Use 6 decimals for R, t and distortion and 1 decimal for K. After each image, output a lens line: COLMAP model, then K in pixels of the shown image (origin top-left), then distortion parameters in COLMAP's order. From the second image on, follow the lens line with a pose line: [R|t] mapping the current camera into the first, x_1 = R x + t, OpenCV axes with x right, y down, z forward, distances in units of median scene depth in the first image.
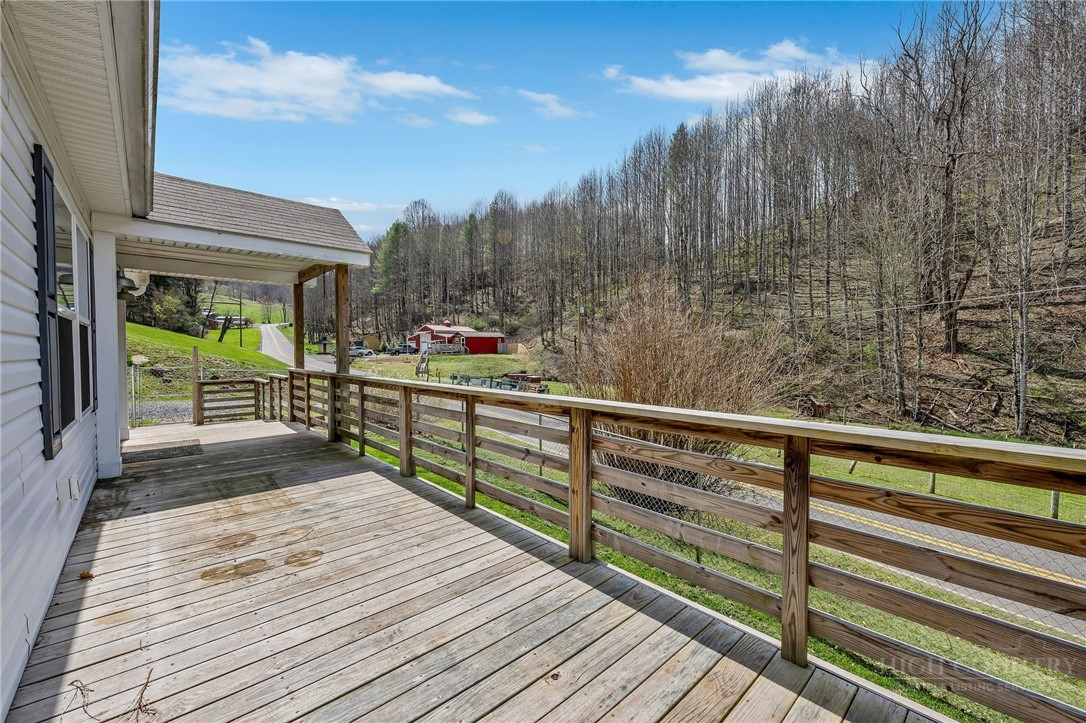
lens RADIAL K [[433.8, 0, 541.2], [0, 433.8, 359.8], [0, 0, 1]] dist [-0.000326, -0.000127]
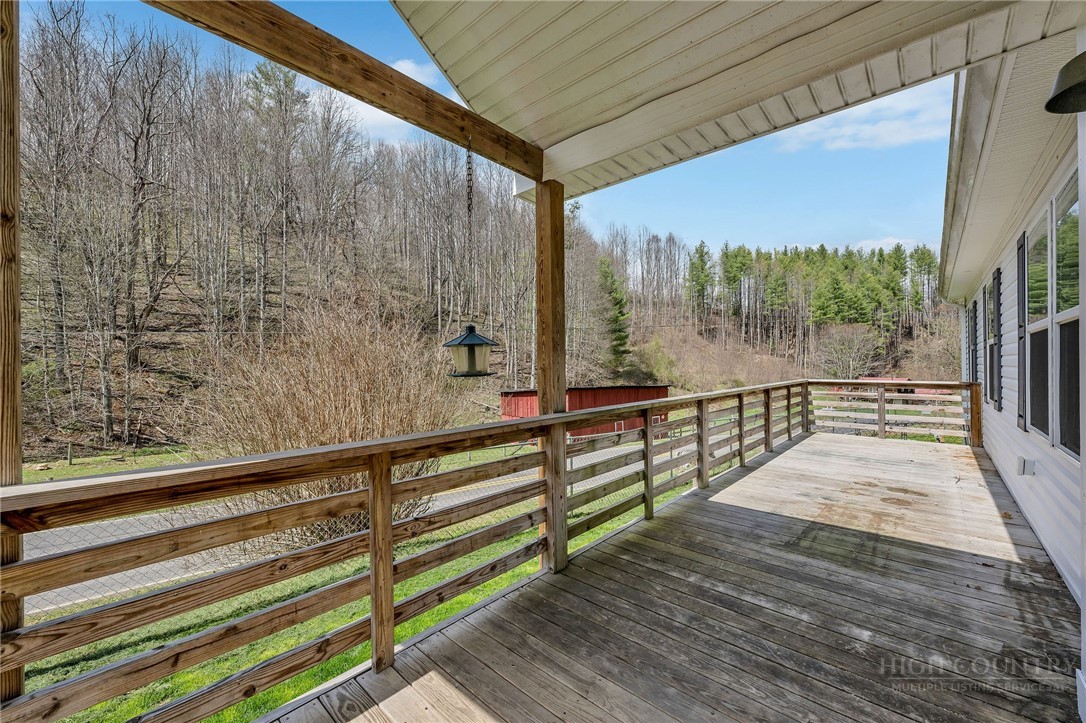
lens RADIAL K [[433.8, 0, 540.9], [0, 433.8, 364.2], [0, 0, 1]] dist [-0.000326, -0.000127]
pose [[-0.101462, 0.008368, 0.994804, -1.415543], [0.027653, 0.999602, -0.005588, -0.028748], [-0.994455, 0.026942, -0.101653, 1.622996]]
